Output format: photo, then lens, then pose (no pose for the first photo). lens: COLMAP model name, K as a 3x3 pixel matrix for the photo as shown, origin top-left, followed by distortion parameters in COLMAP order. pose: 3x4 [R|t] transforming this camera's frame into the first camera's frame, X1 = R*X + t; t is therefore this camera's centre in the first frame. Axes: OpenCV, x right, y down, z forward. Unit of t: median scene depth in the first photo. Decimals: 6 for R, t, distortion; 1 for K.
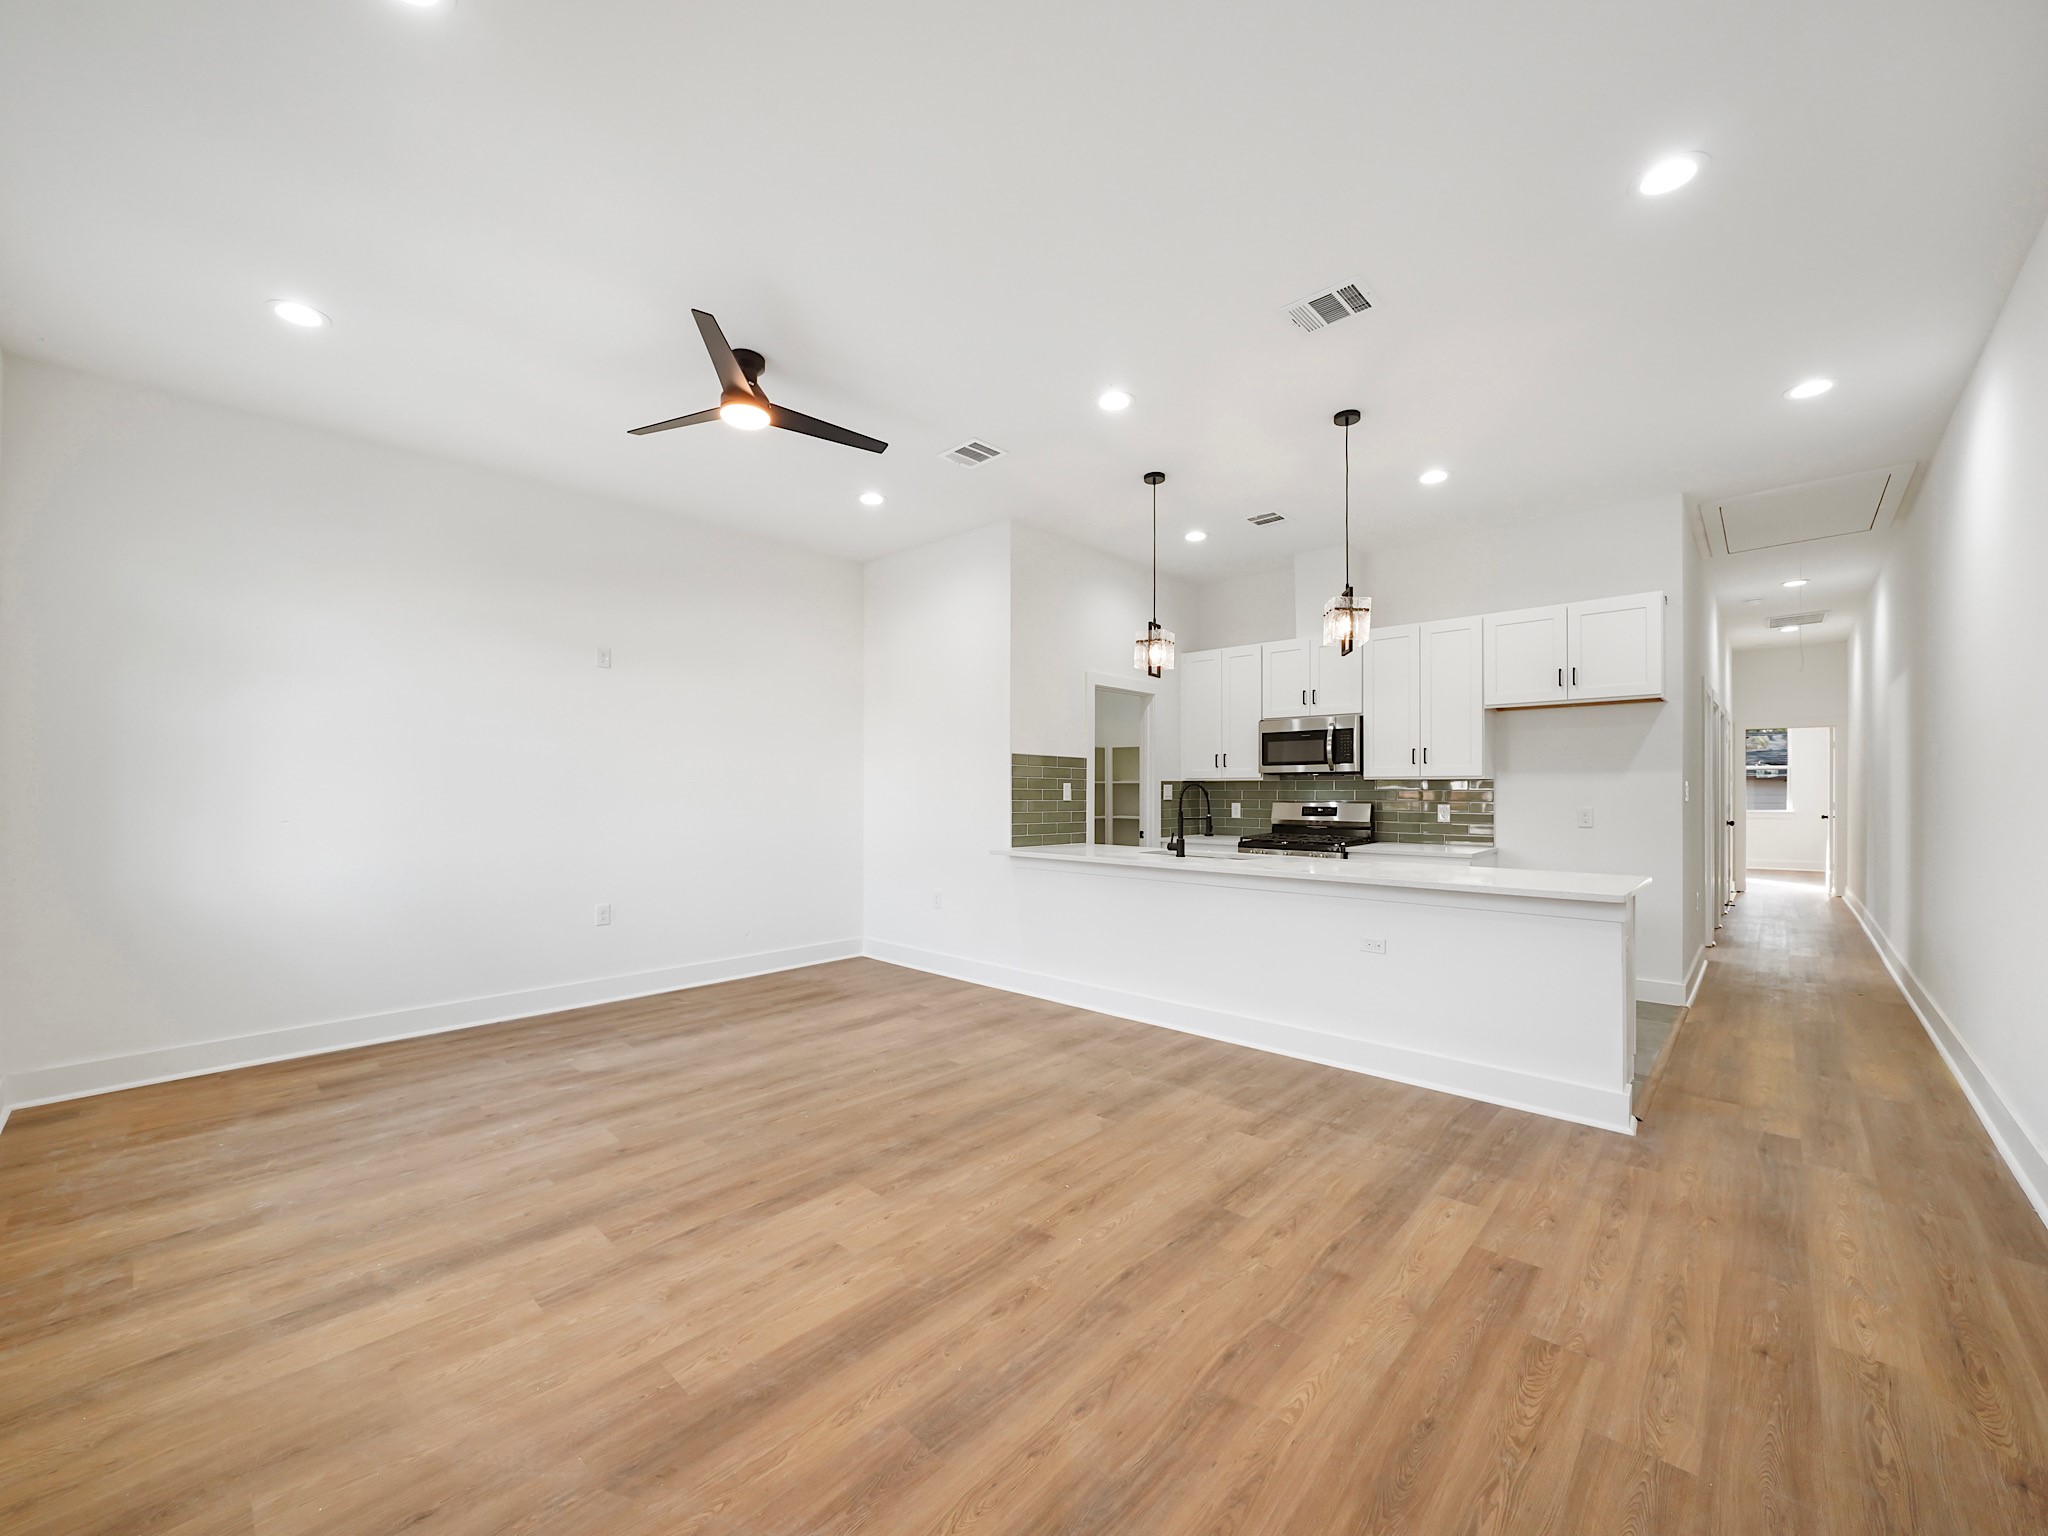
lens RADIAL K [[818.9, 0, 1007.1], [0, 818.9, 781.8], [0, 0, 1]] dist [-0.003030, -0.000402]
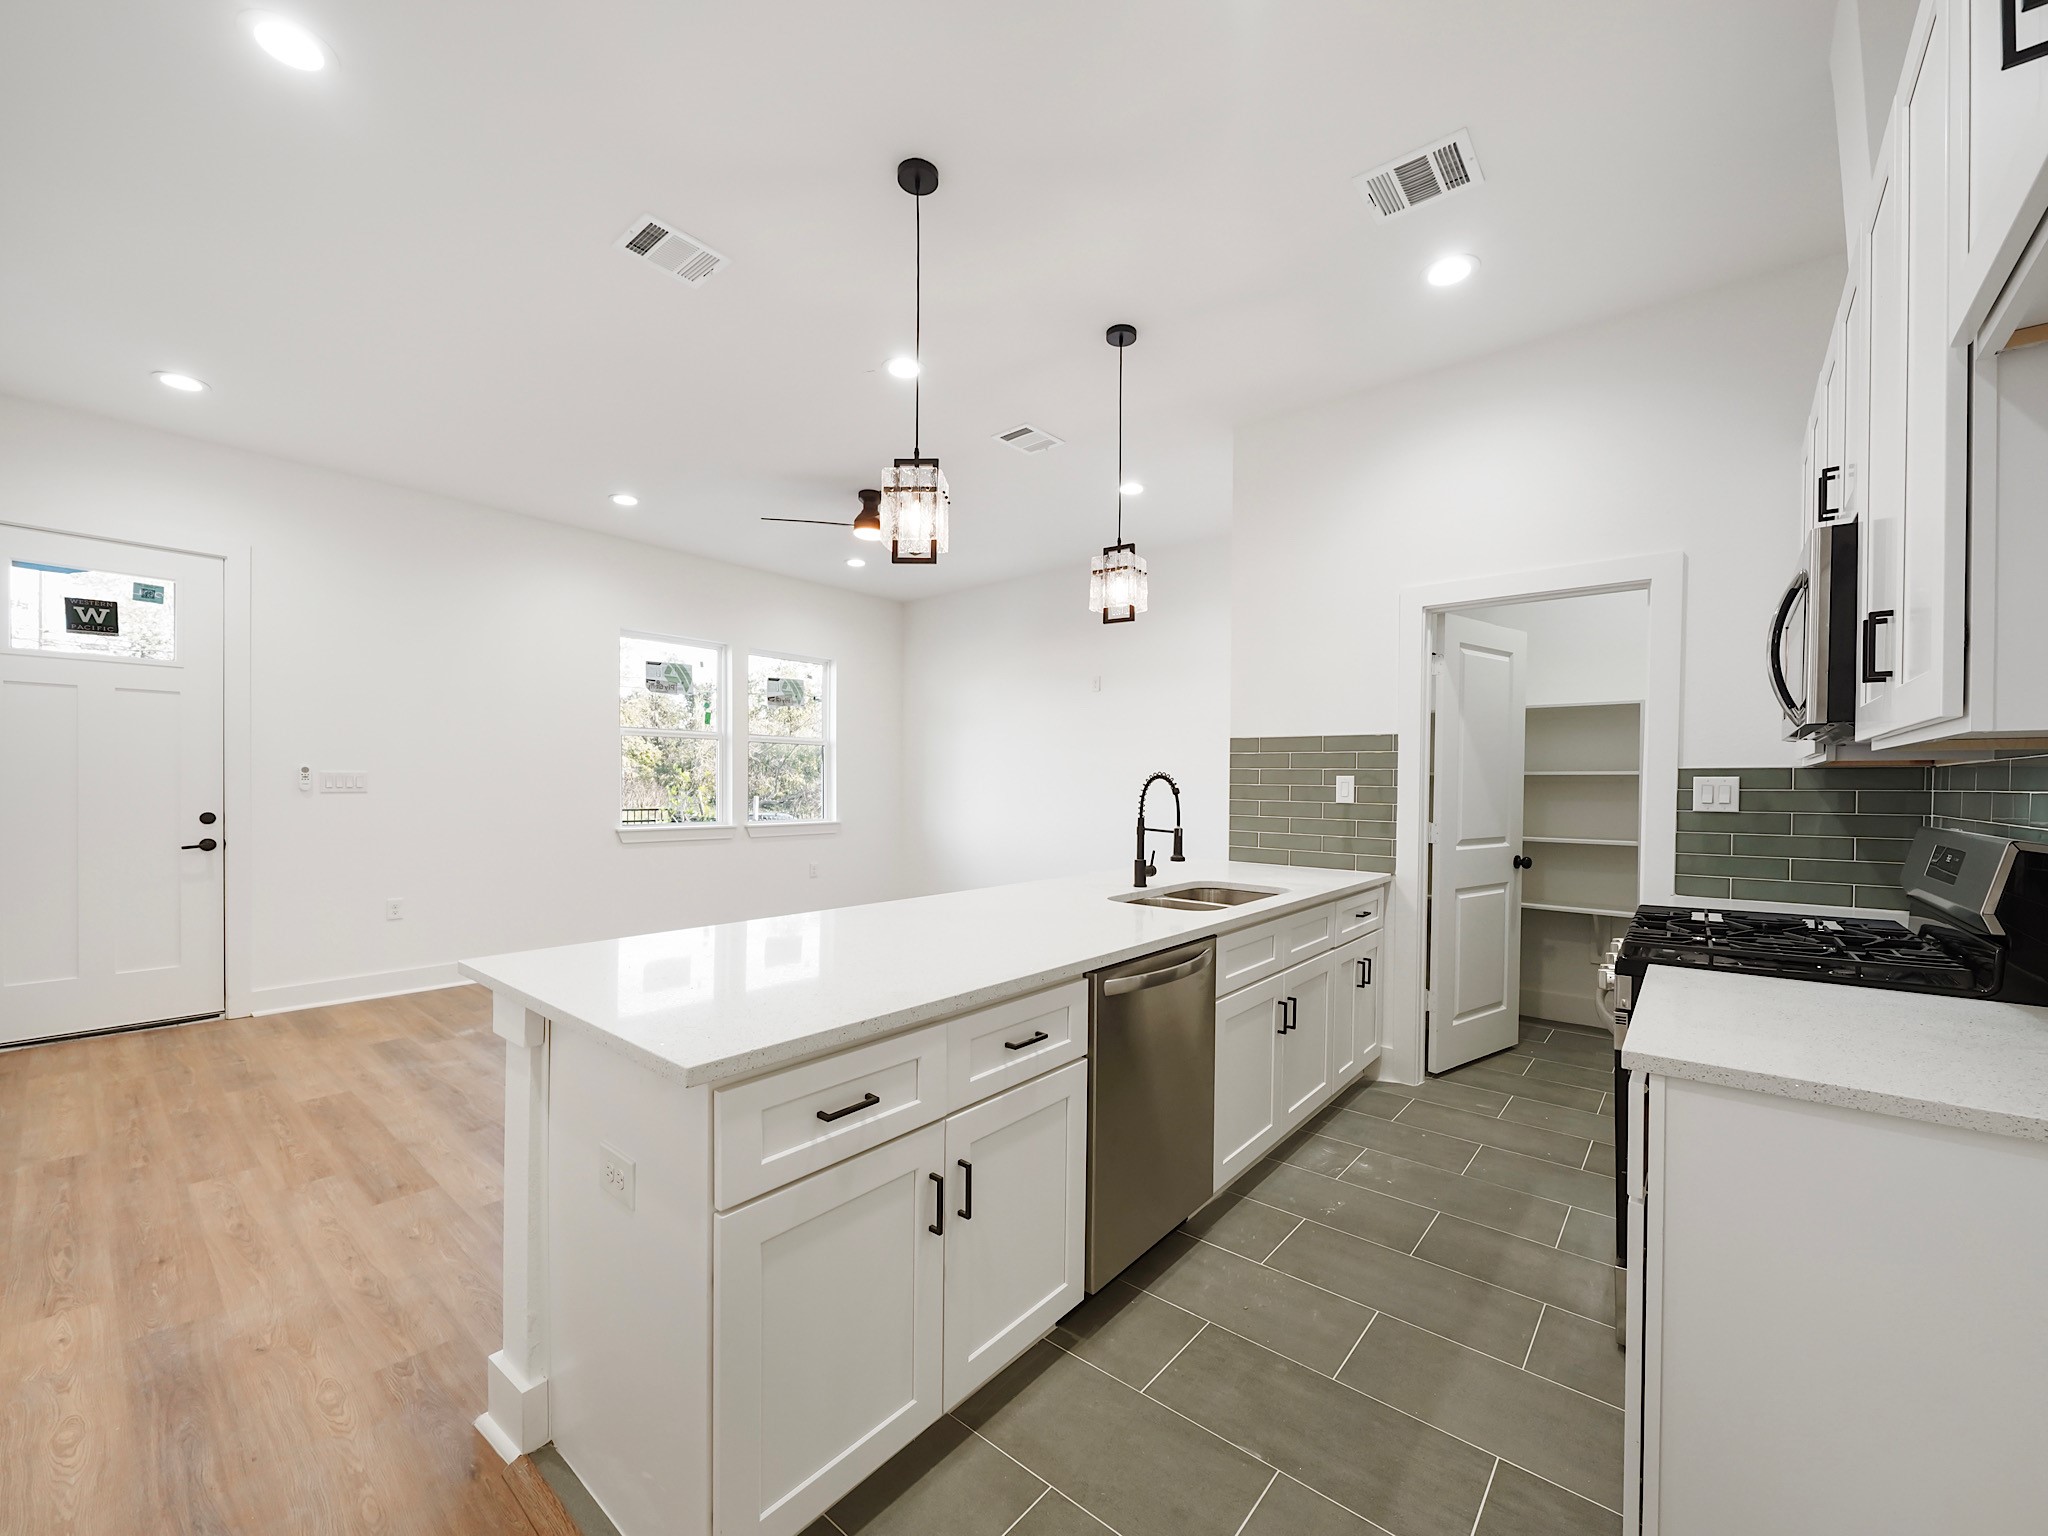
lens RADIAL K [[804.6, 0, 1019.3], [0, 804.6, 791.7], [0, 0, 1]] dist [0.001258, 0.000464]
pose [[0.054925, 0.012442, -0.998413, 1.390378], [0.008868, 0.999877, 0.012948, 0.006883], [0.998451, -0.009565, 0.054807, 1.407716]]
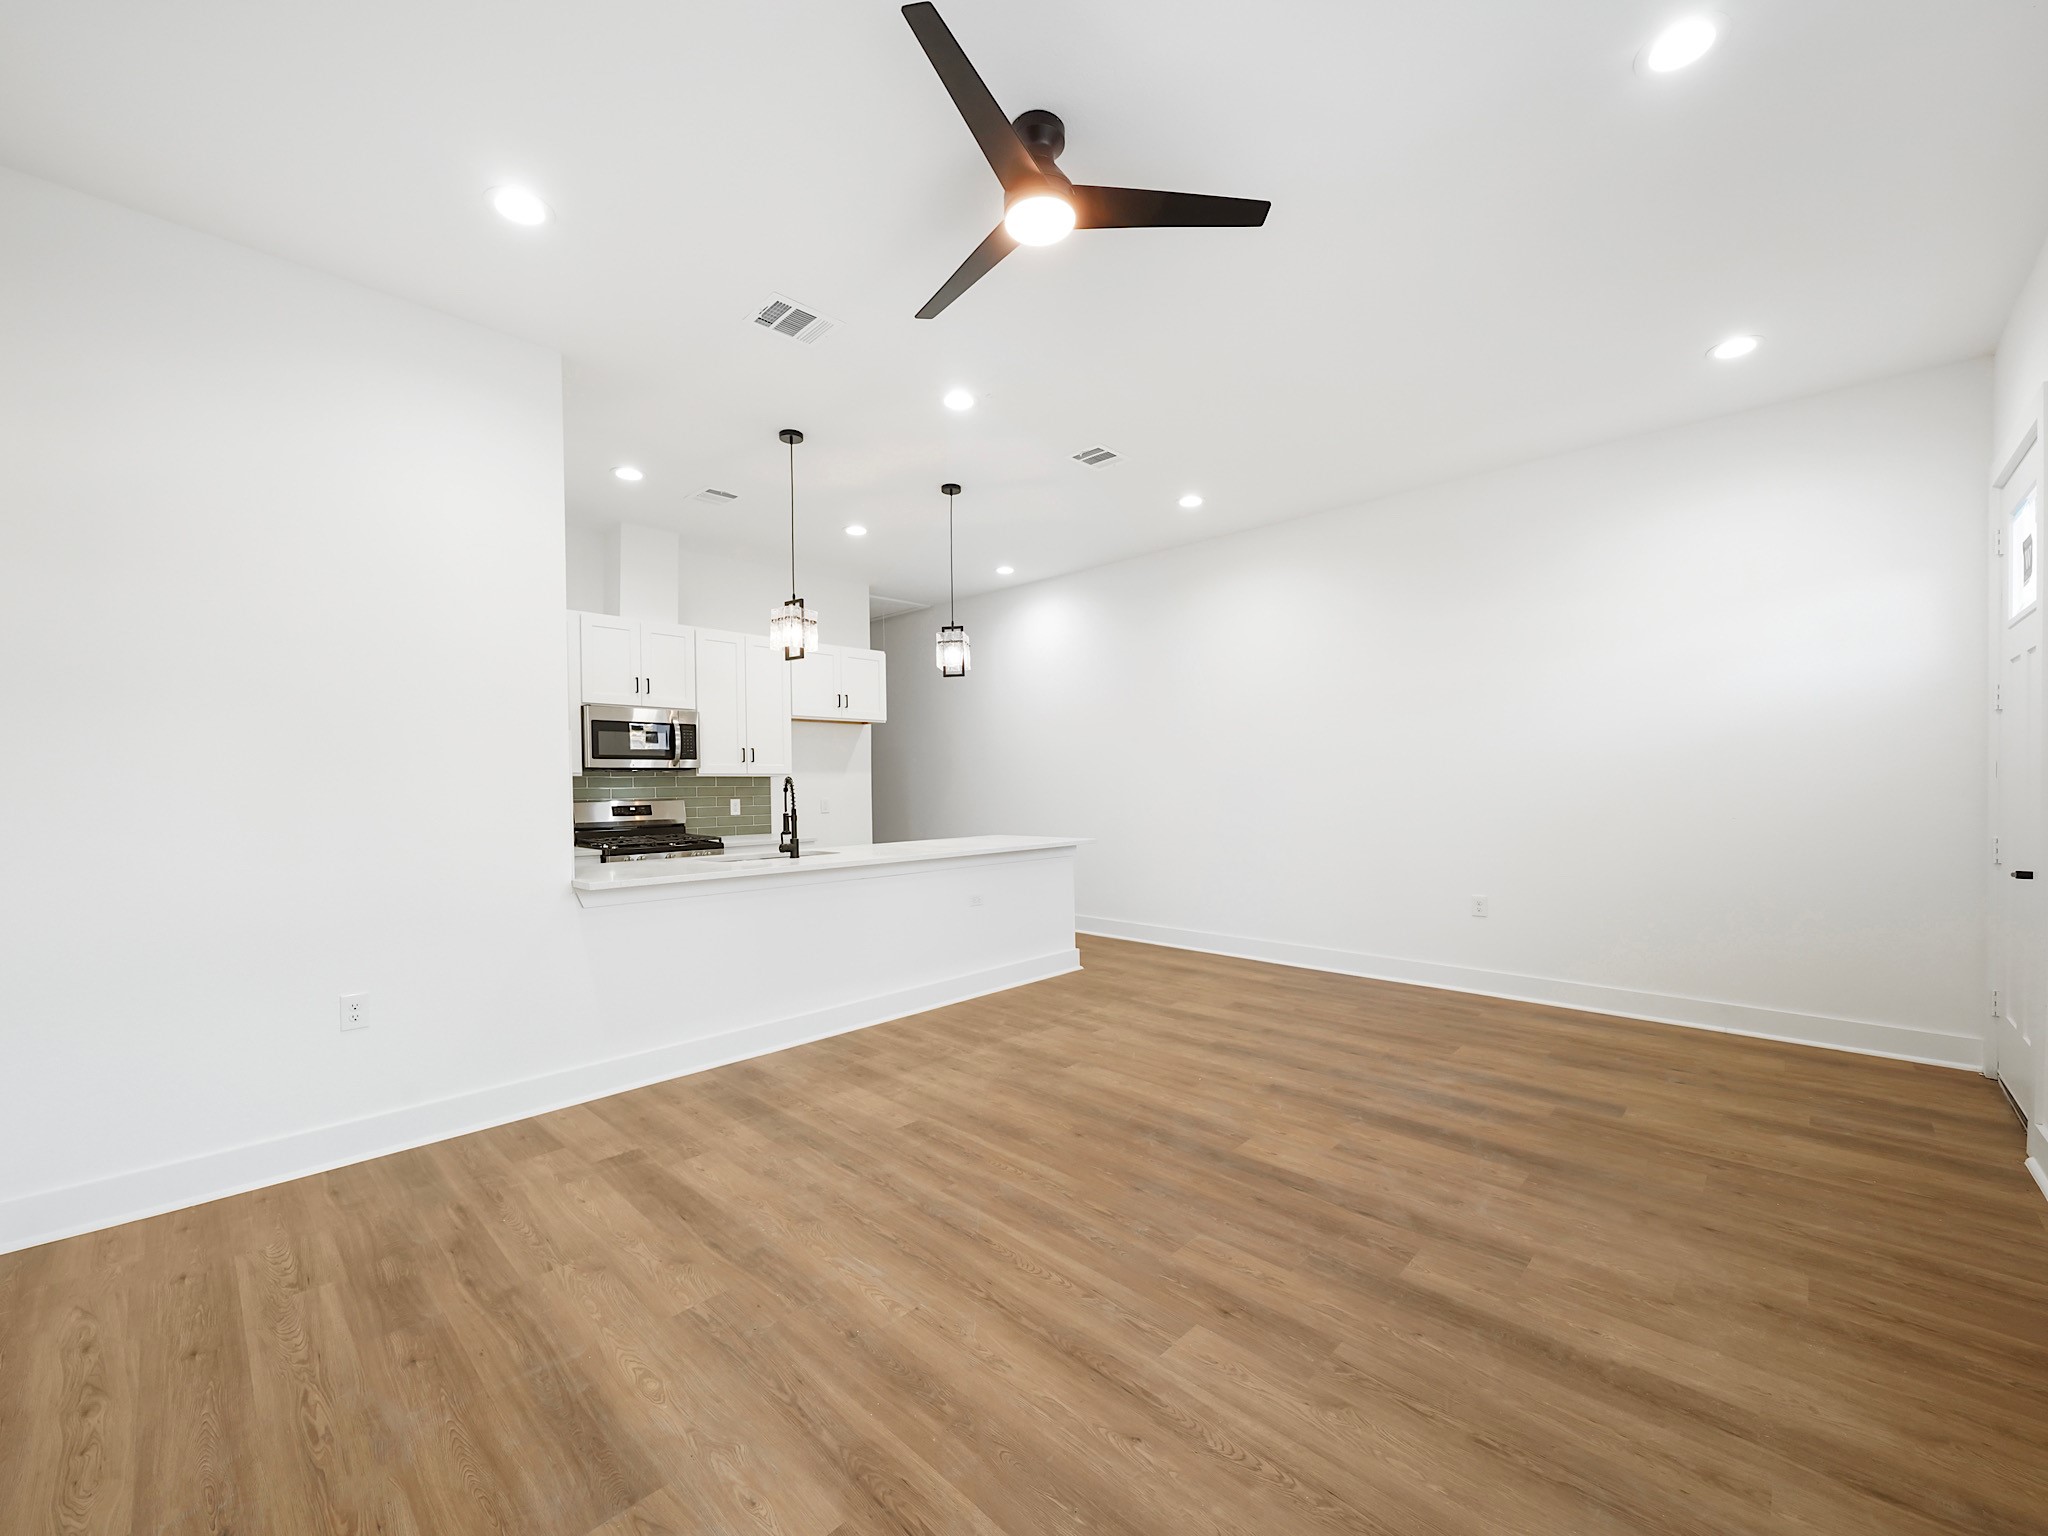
lens RADIAL K [[818.9, 0, 1007.1], [0, 818.9, 781.8], [0, 0, 1]] dist [-0.003030, -0.000402]
pose [[0.013666, 0.000089, 0.999907, -1.204135], [0.000716, 1.000000, -0.000099, -0.002572], [-0.999906, 0.000717, 0.013666, 1.209032]]
